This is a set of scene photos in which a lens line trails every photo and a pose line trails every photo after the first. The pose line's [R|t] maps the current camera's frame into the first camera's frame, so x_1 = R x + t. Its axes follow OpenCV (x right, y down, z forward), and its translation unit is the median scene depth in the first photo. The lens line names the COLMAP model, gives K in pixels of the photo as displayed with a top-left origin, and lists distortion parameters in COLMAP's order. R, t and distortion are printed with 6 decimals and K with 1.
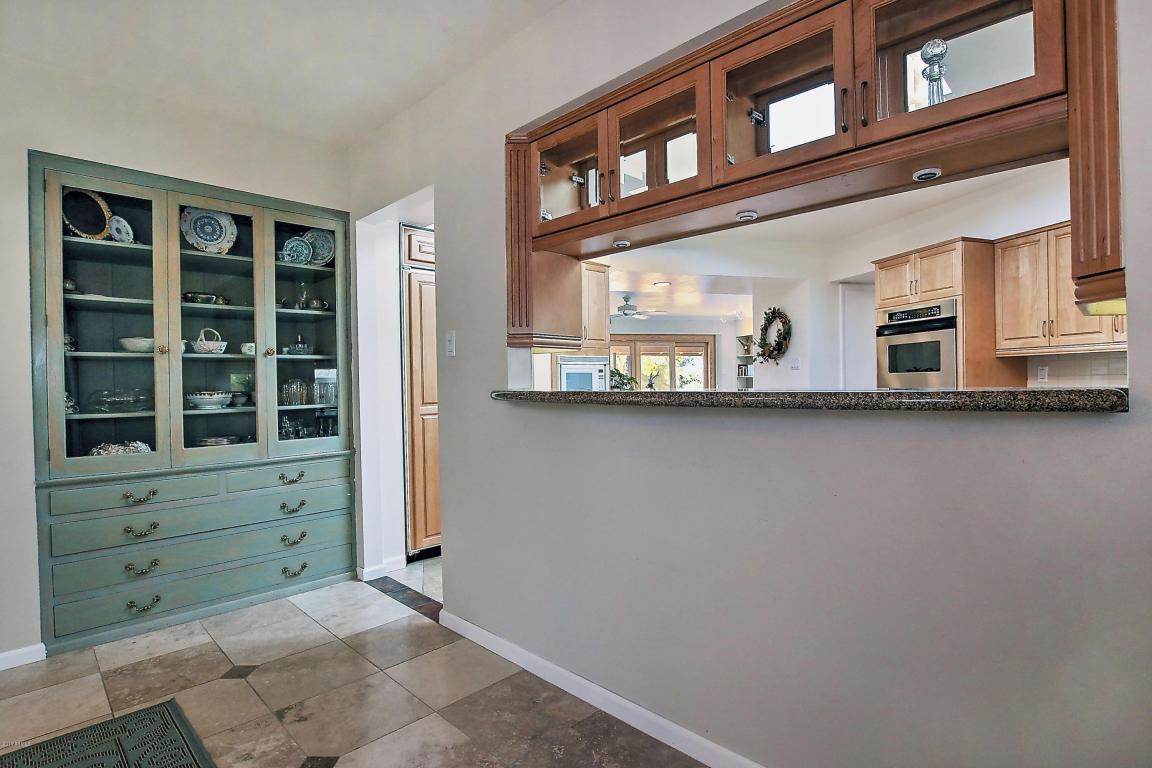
lens RADIAL K [[551.8, 0, 576.0], [0, 551.8, 384.0], [0, 0, 1]] dist [-0.018629, 0.001177]
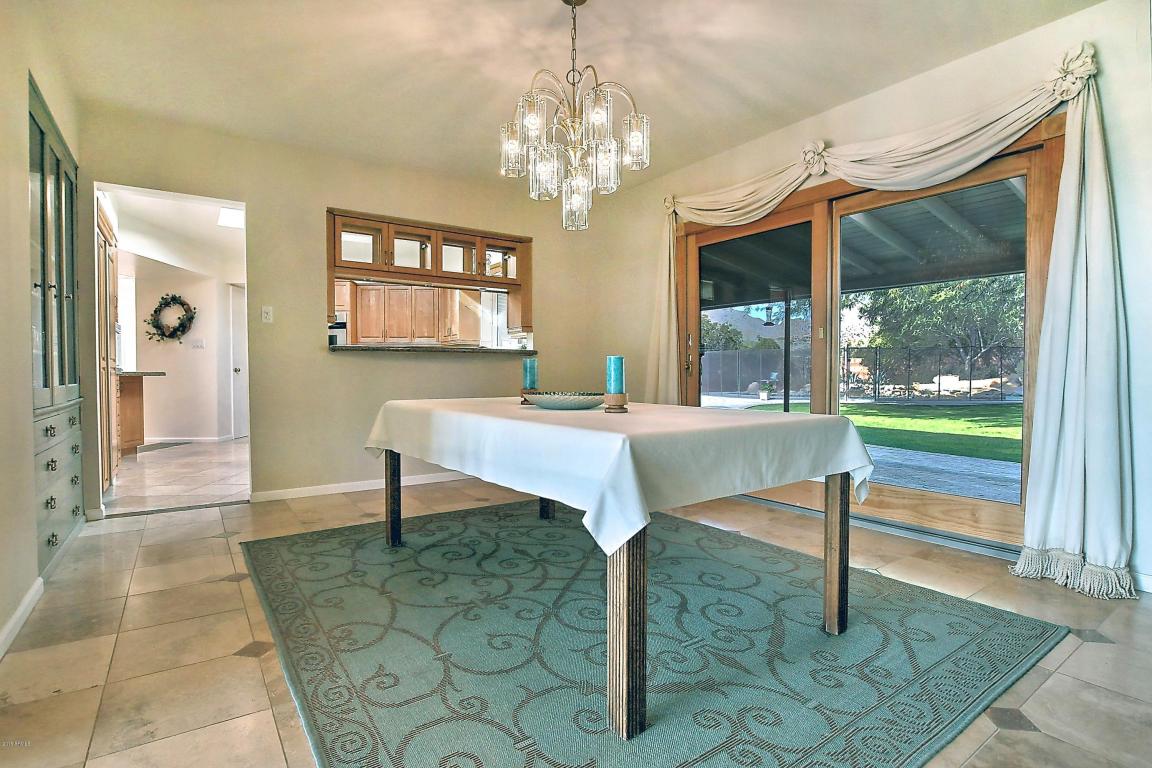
lens RADIAL K [[551.8, 0, 576.0], [0, 551.8, 384.0], [0, 0, 1]] dist [-0.018629, 0.001177]
pose [[0.202414, -0.004669, 0.979289, -1.704038], [0.001557, 0.999989, 0.004446, 0.127678], [-0.979299, 0.000625, 0.202419, -0.157594]]
